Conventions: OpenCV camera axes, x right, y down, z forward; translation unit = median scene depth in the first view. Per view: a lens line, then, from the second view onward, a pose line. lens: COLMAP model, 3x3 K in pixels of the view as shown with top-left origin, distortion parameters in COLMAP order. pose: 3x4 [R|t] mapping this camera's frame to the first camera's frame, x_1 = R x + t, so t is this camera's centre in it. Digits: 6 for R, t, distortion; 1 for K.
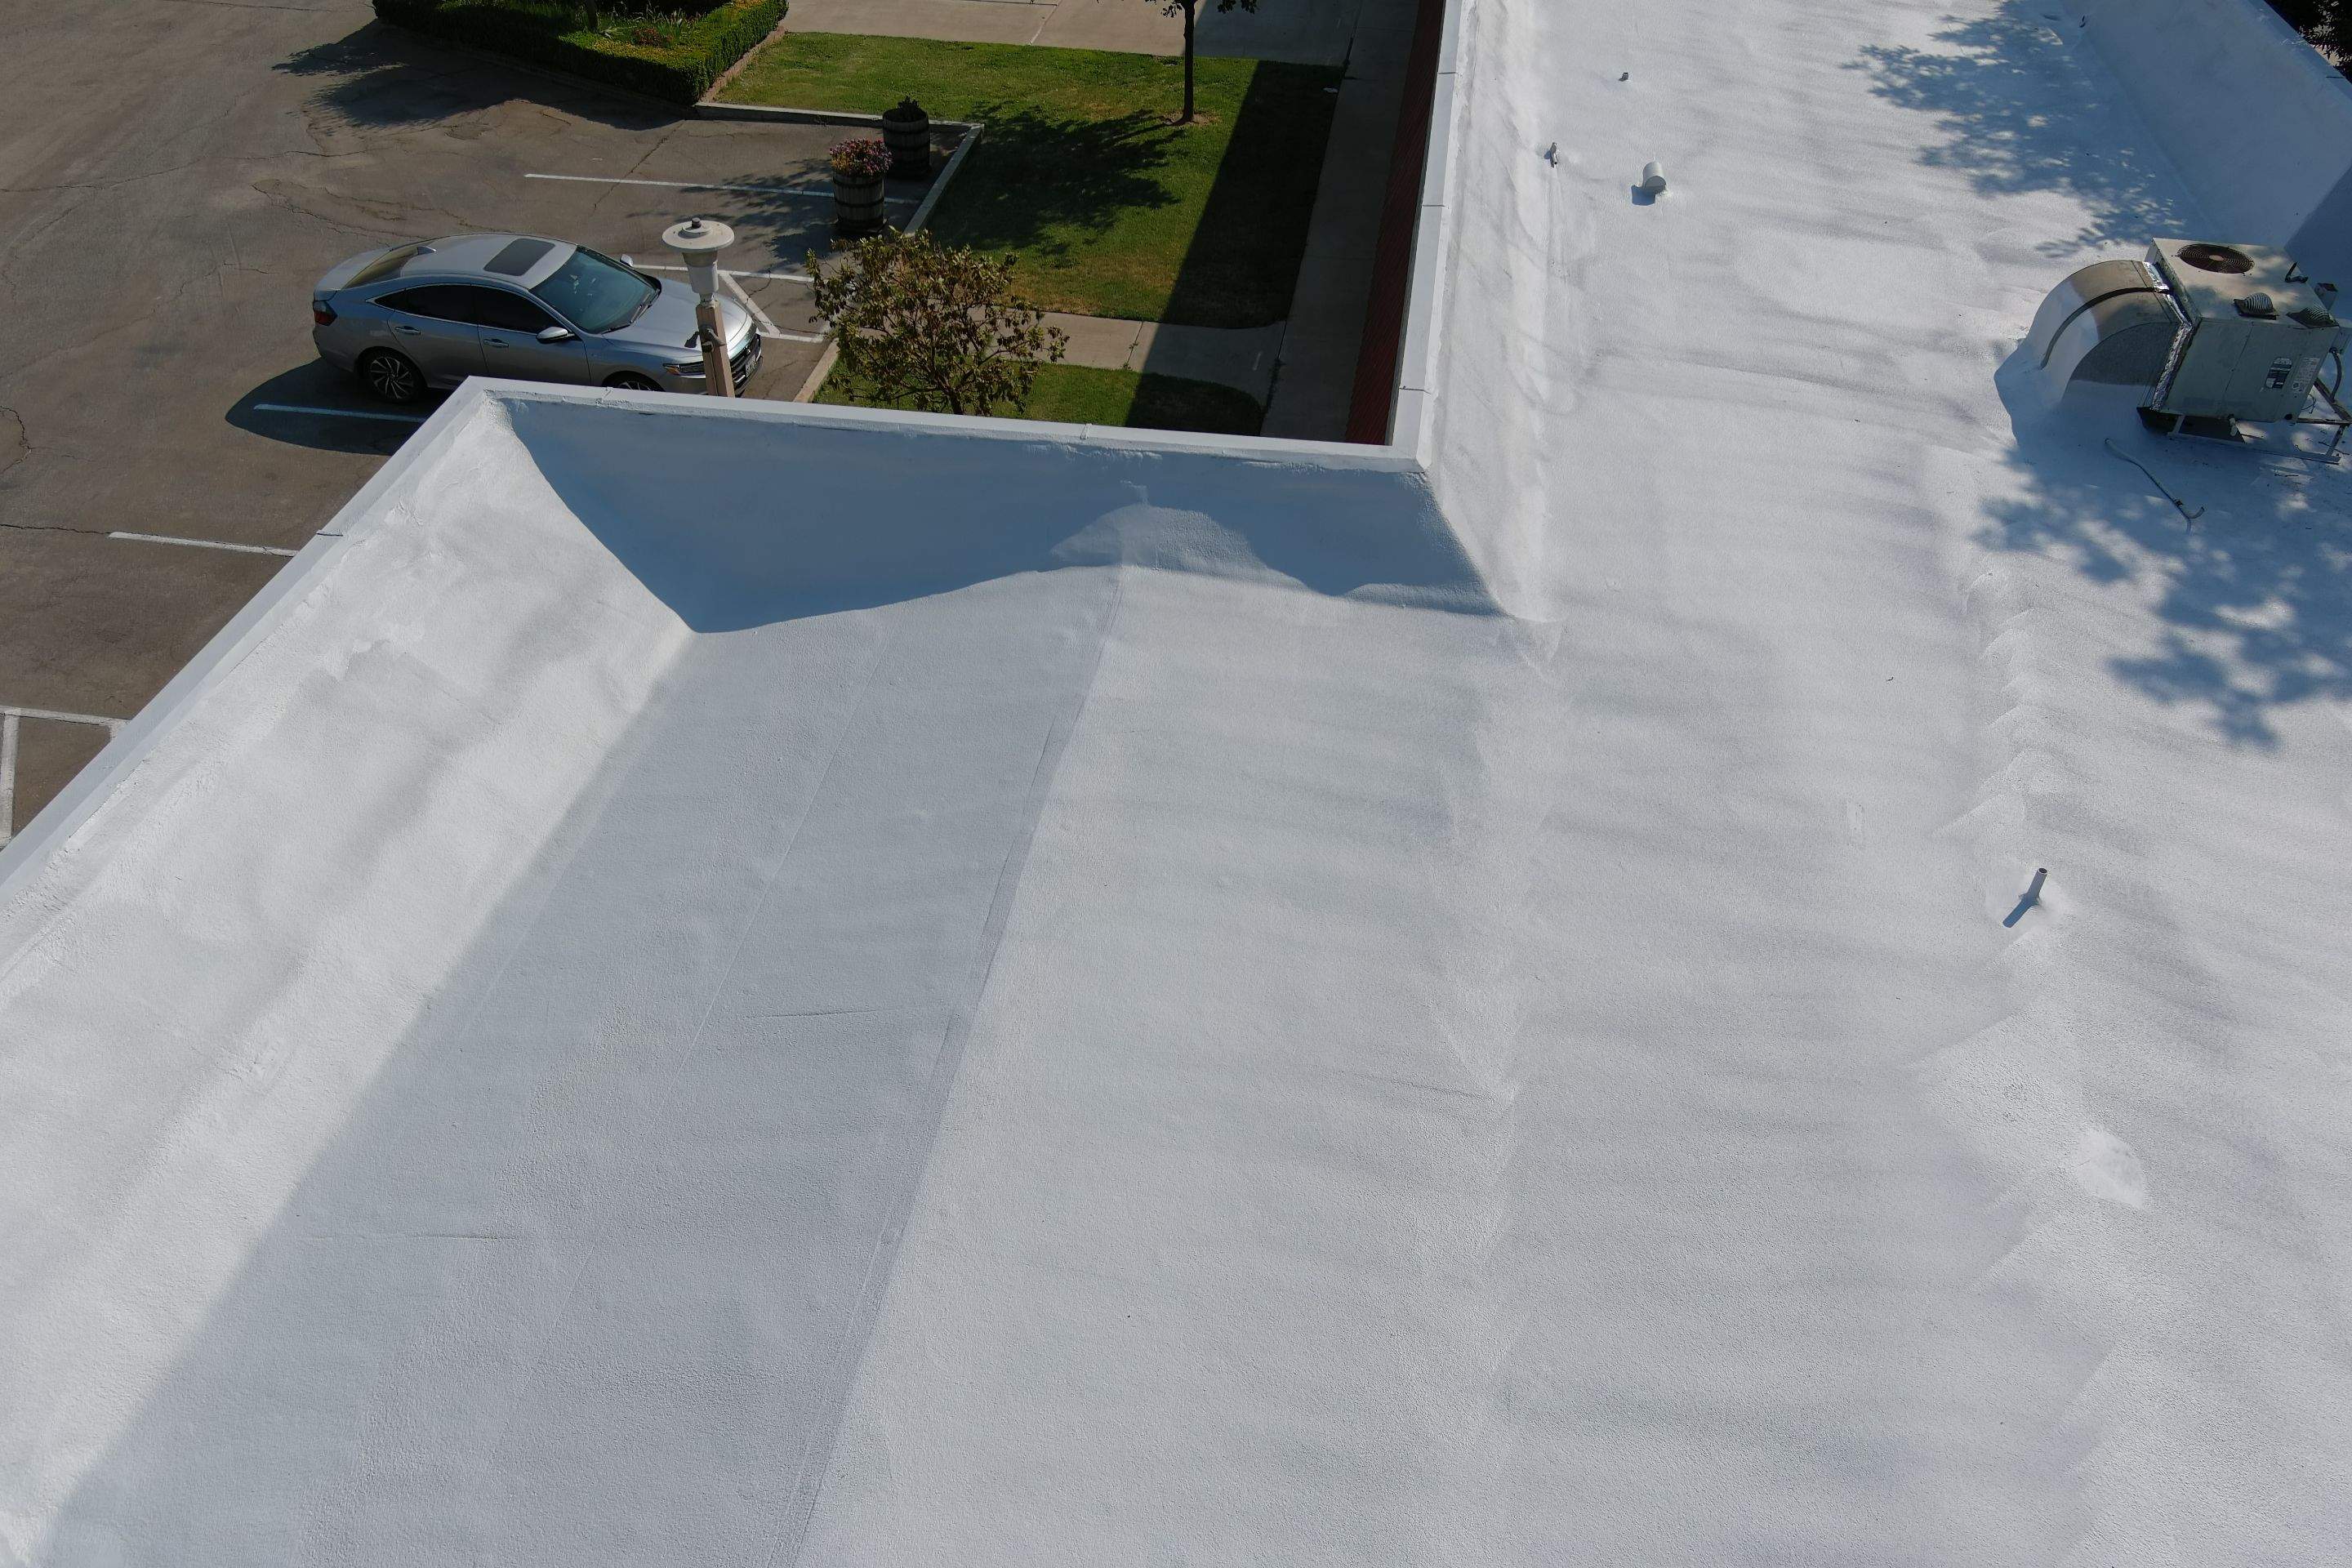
lens RADIAL K [[1802.2, 0, 1185.4], [0, 1802.2, 779.8], [0, 0, 1]] dist [0.032223, -0.032477]
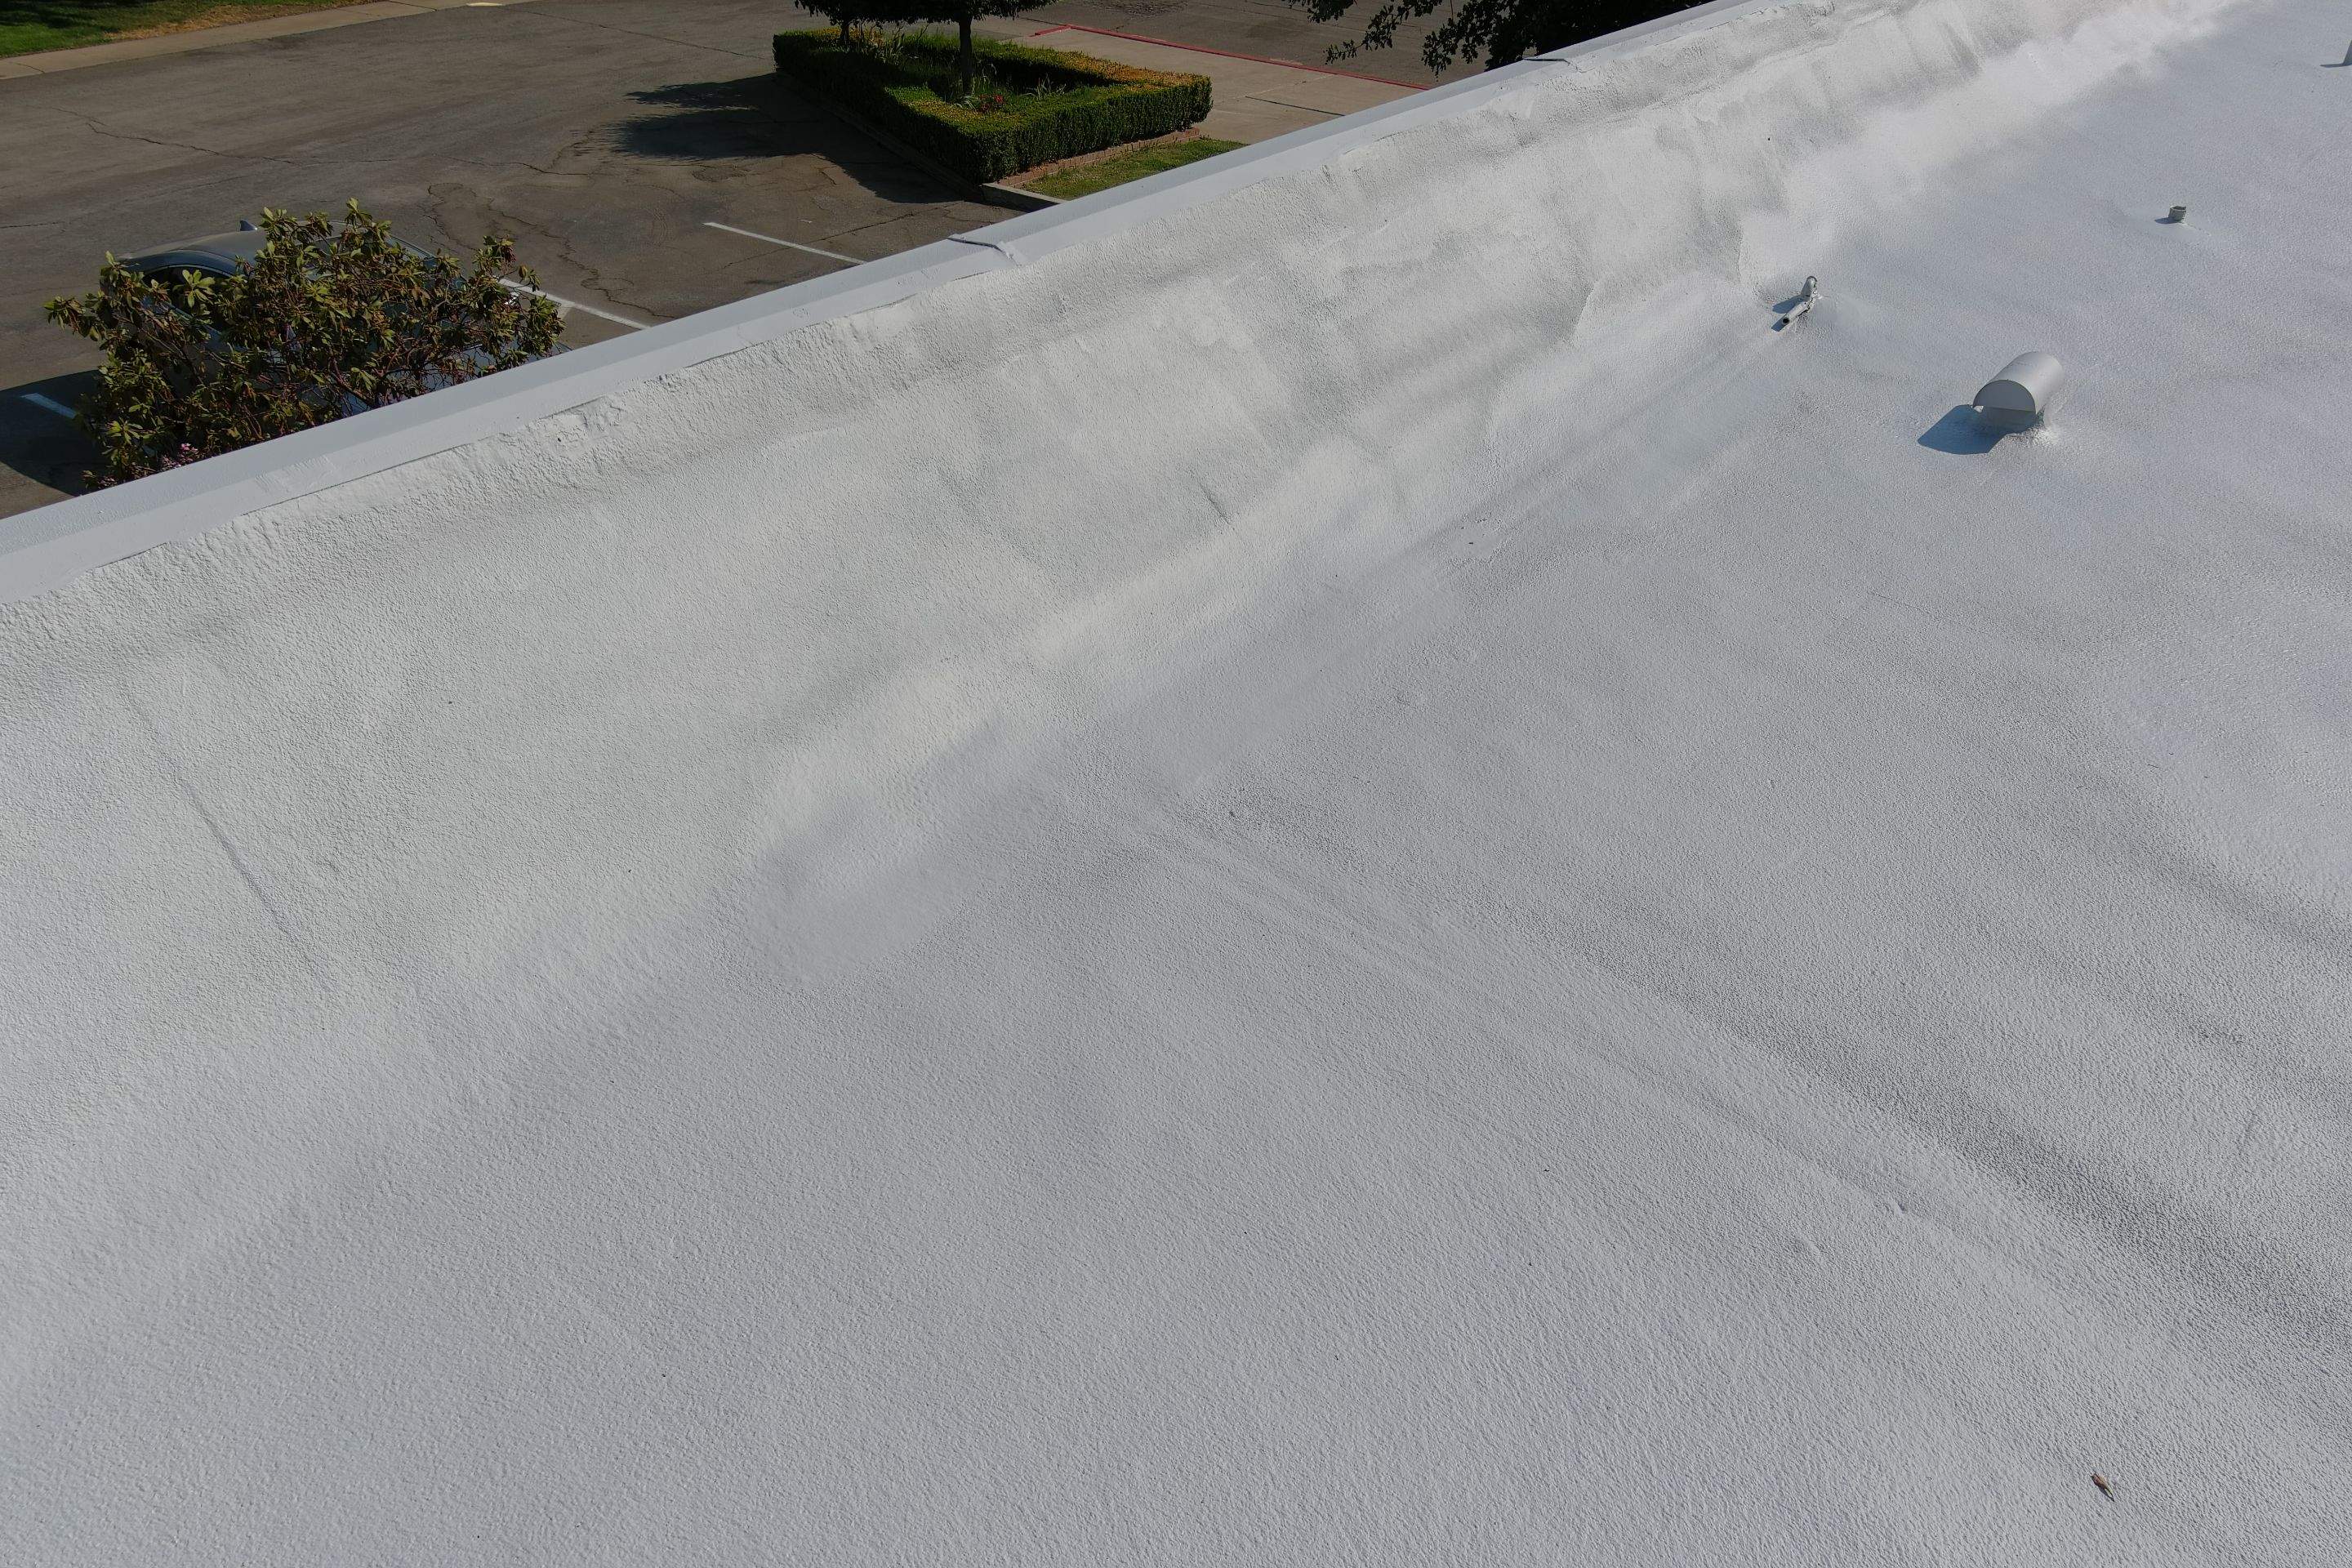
lens RADIAL K [[1802.2, 0, 1166.6], [0, 1802.2, 790.9], [0, 0, 1]] dist [0.032223, -0.032477]
pose [[0.876648, 0.263267, -0.402715, 0.305259], [-0.310911, 0.948754, -0.056577, -0.202928], [0.367183, 0.174806, 0.913575, 0.686371]]
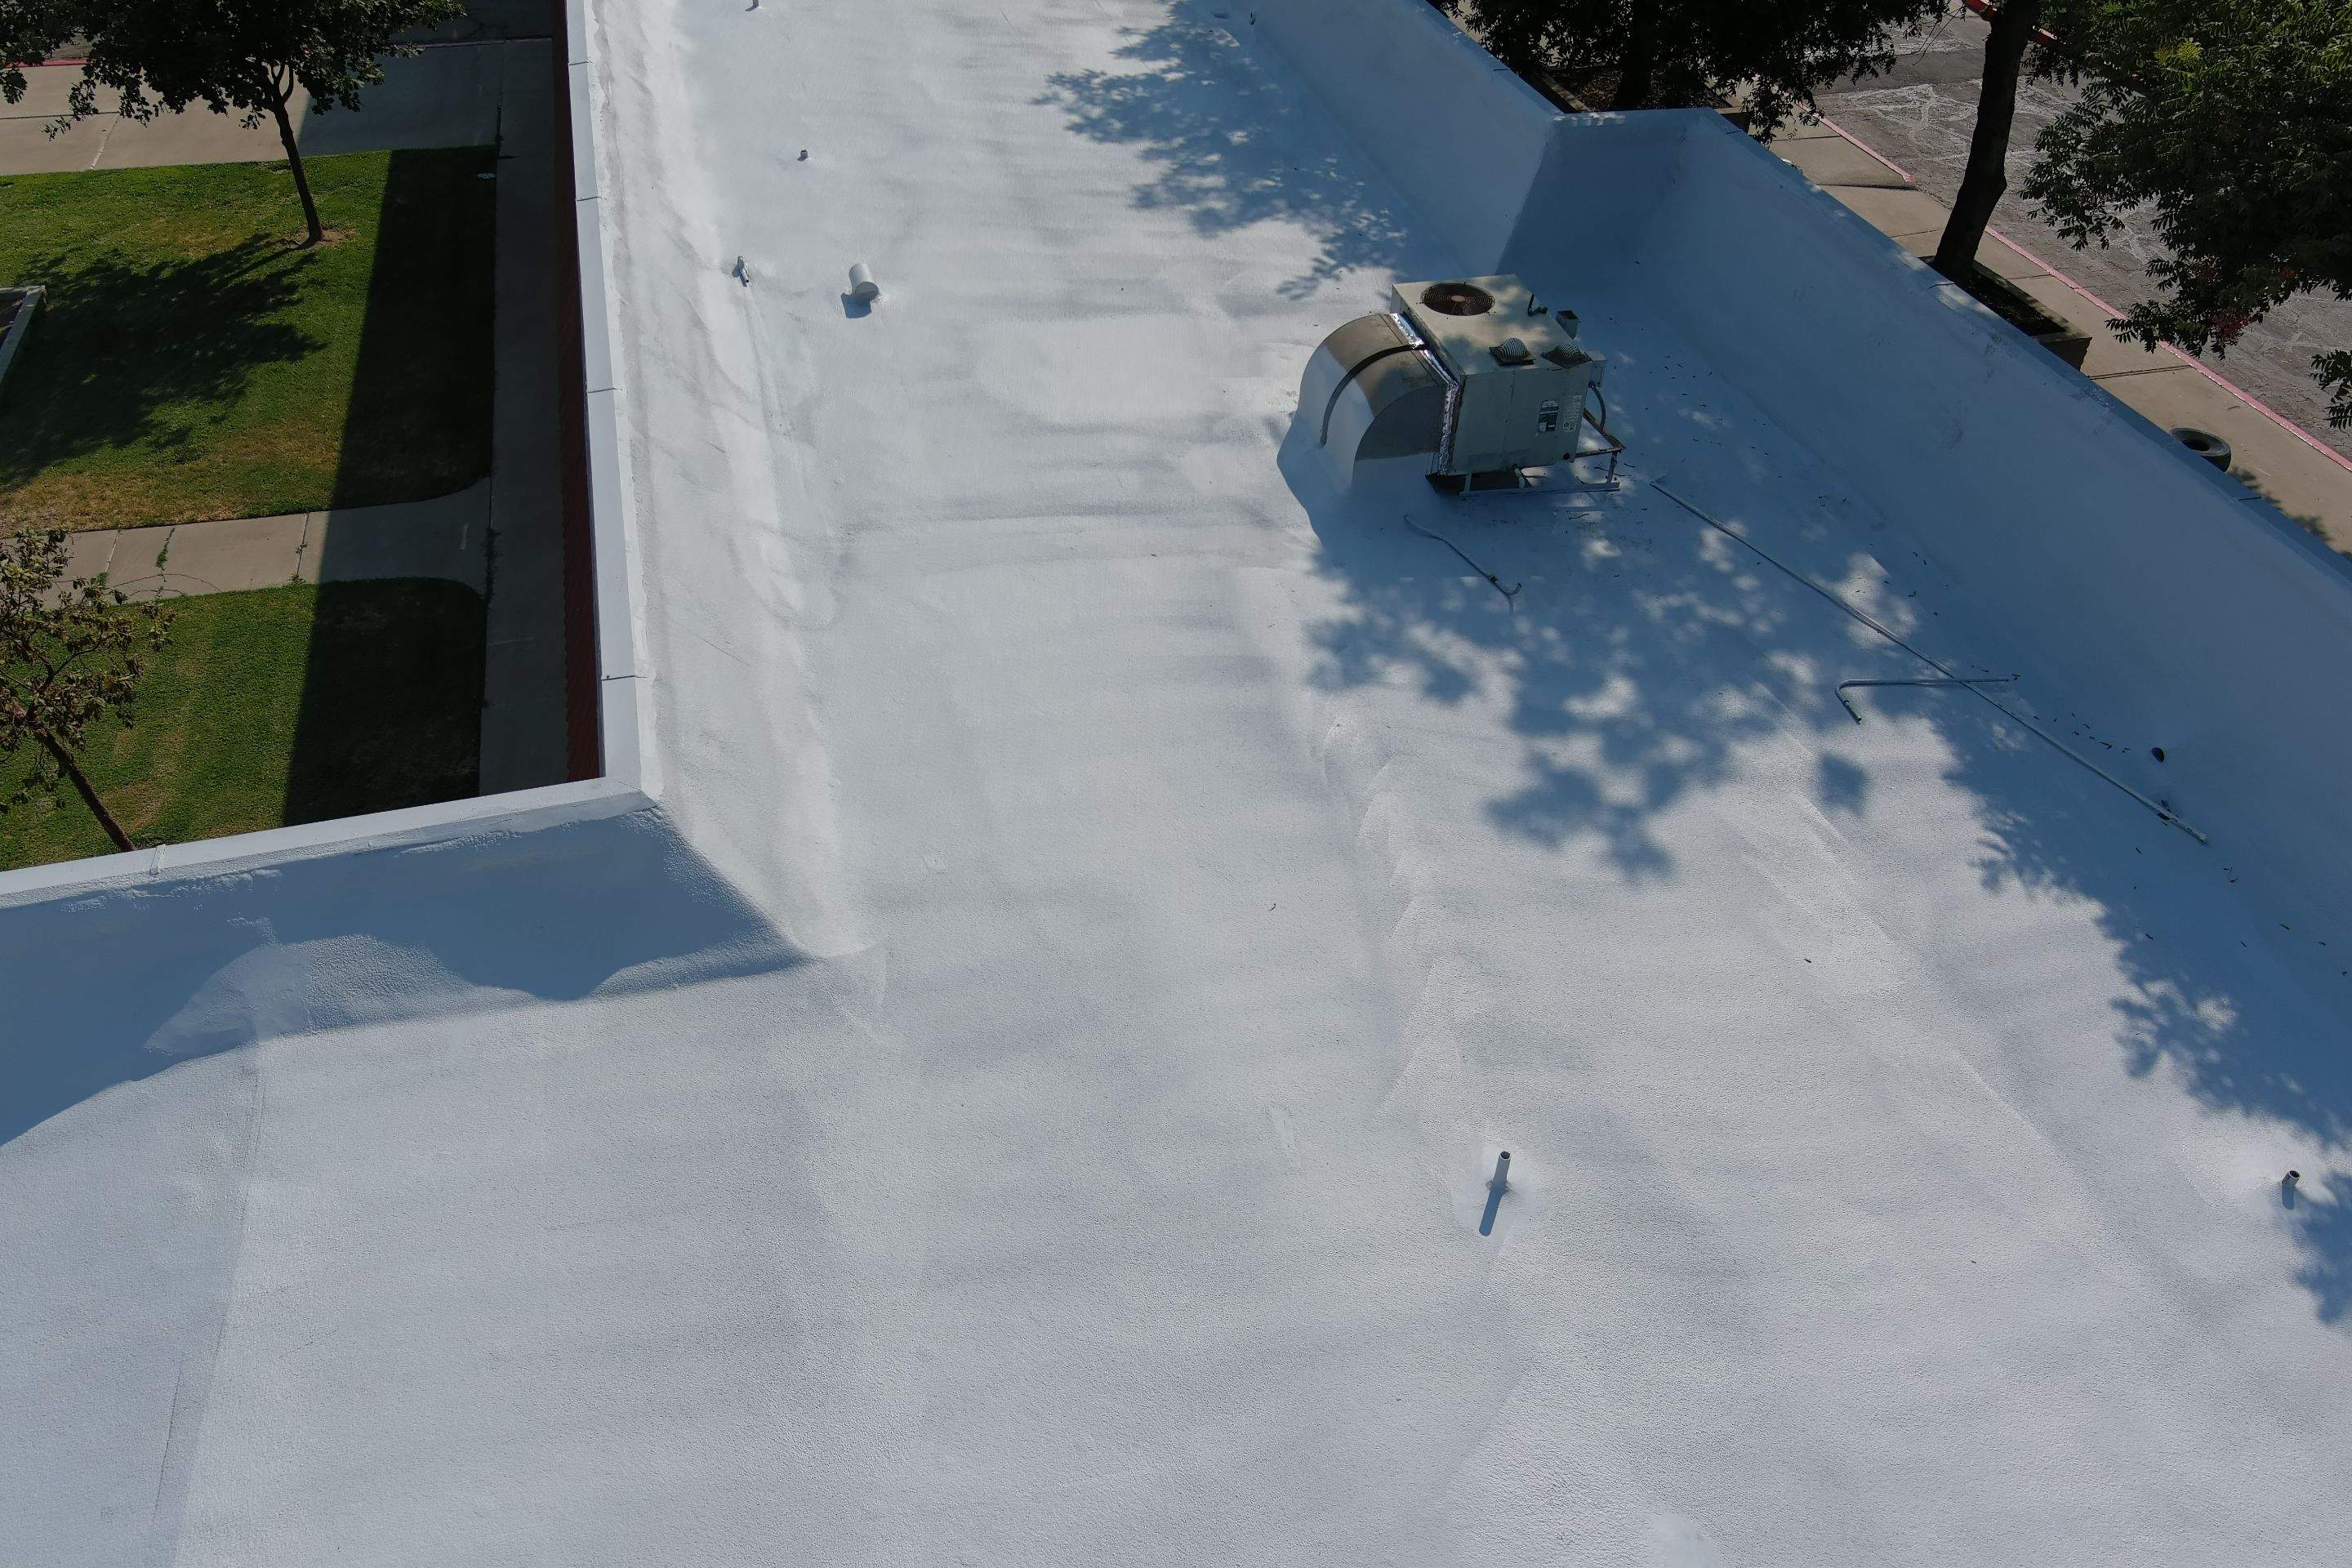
lens RADIAL K [[1802.2, 0, 1177.9], [0, 1802.2, 780.7], [0, 0, 1]] dist [0.032223, -0.032477]
pose [[0.914774, -0.252387, 0.315420, 0.069375], [0.249153, 0.967107, 0.051254, -0.119271], [-0.317981, 0.031702, 0.947567, 0.151833]]
